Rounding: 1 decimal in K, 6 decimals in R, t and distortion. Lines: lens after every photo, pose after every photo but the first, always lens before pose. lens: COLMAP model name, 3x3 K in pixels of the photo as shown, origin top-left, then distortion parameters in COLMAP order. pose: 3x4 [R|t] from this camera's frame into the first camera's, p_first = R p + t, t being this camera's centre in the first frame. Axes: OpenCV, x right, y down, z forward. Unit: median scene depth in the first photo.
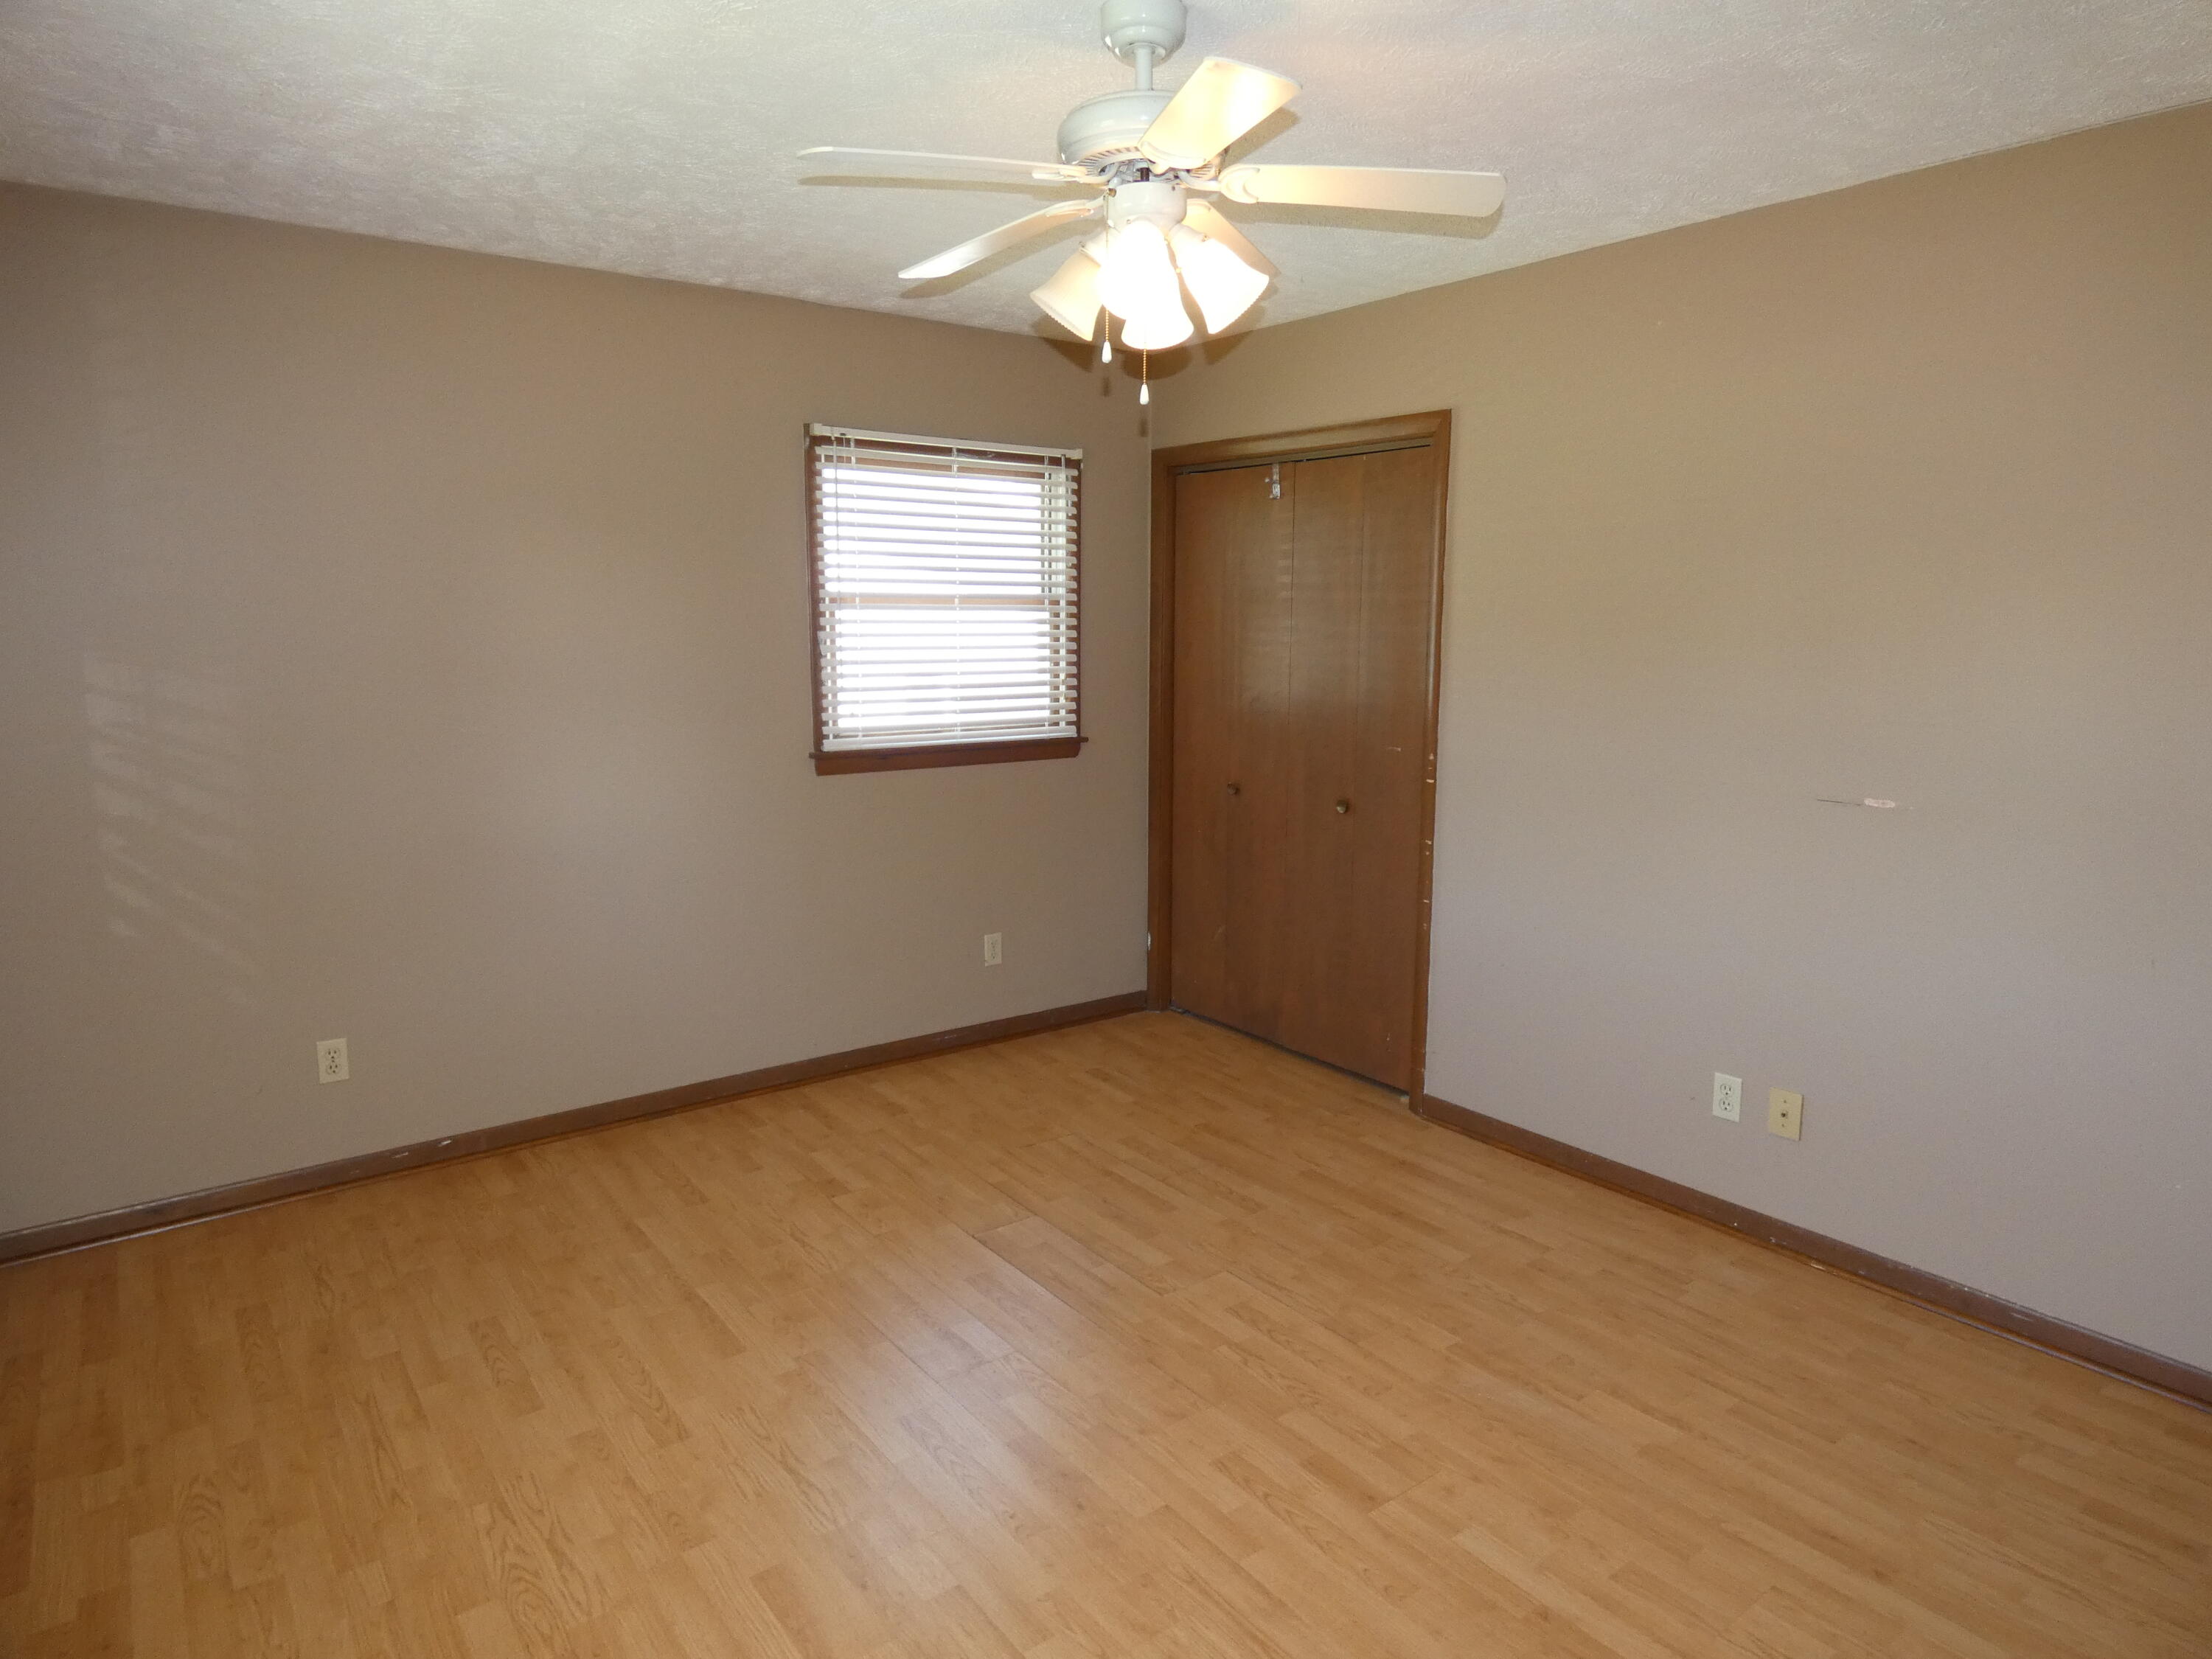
lens RADIAL K [[1329.7, 0, 1113.7], [0, 1329.7, 838.3], [0, 0, 1]] dist [-0.004918, 0.000917]
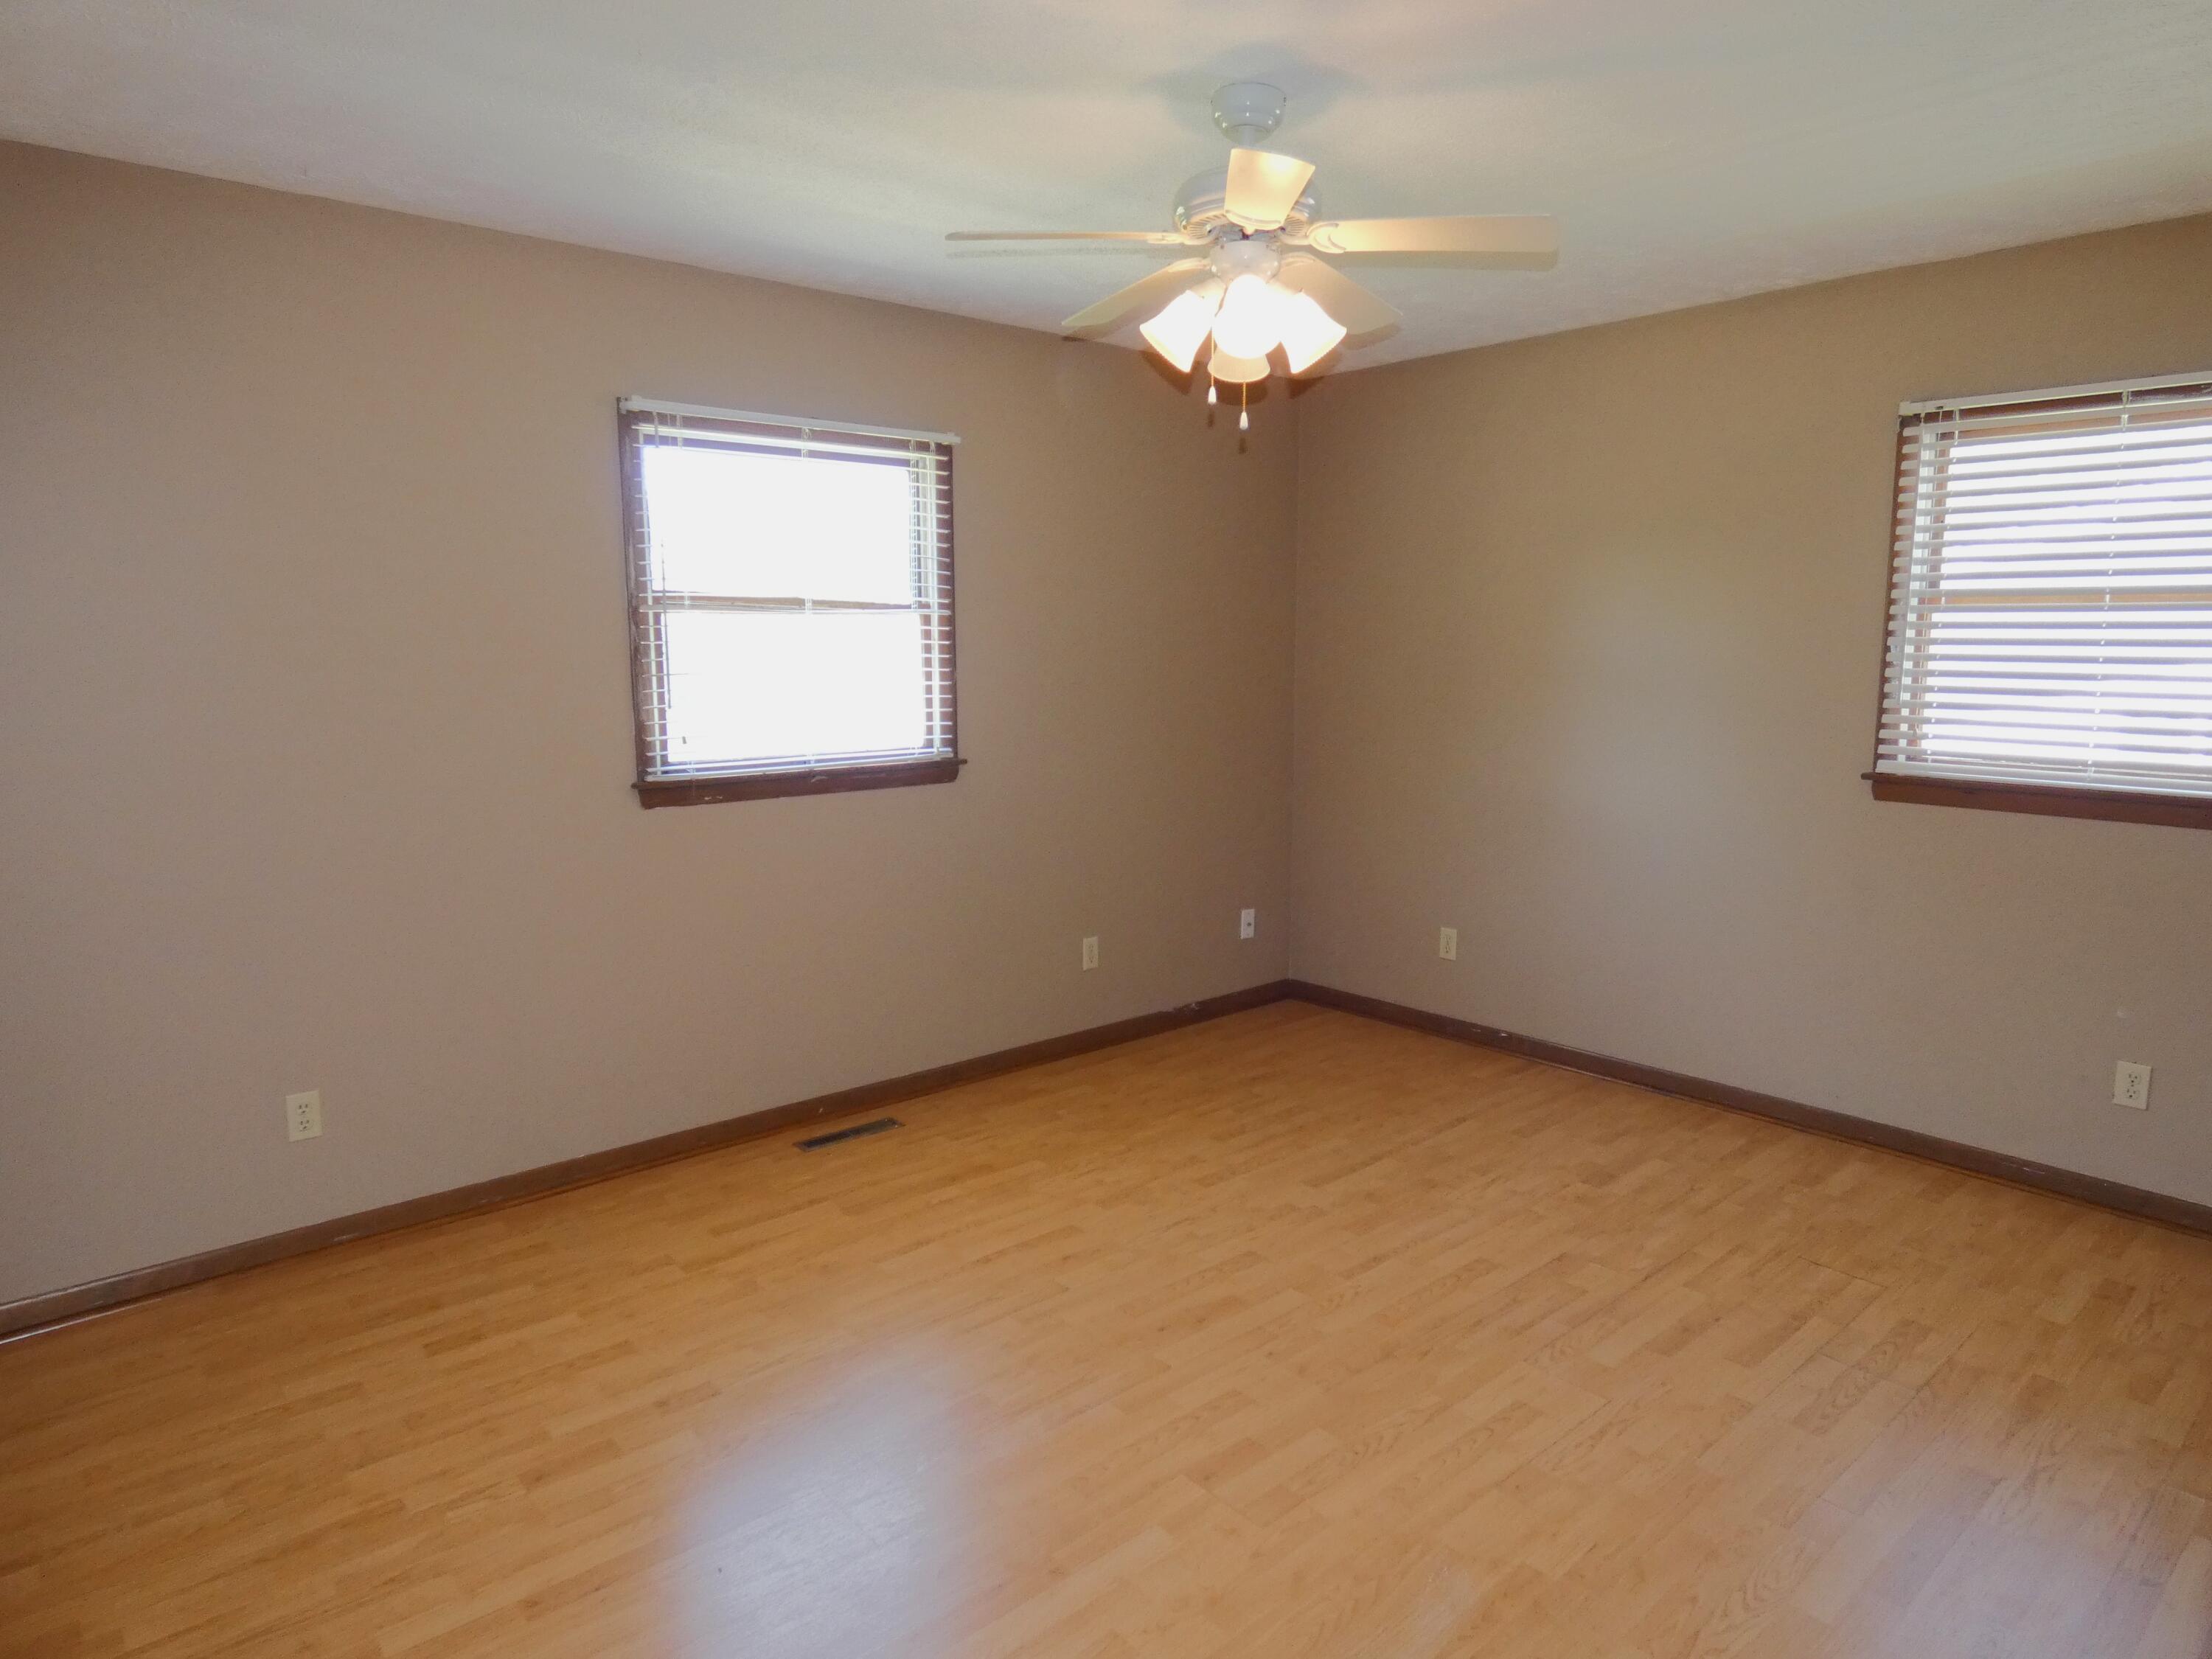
lens RADIAL K [[1329.7, 0, 1113.1], [0, 1329.7, 822.1], [0, 0, 1]] dist [-0.004918, 0.000917]
pose [[0.062159, 0.131420, -0.989376, 0.725007], [-0.165802, 0.978879, 0.119609, -0.063019], [0.984198, 0.156605, 0.082636, 0.499897]]
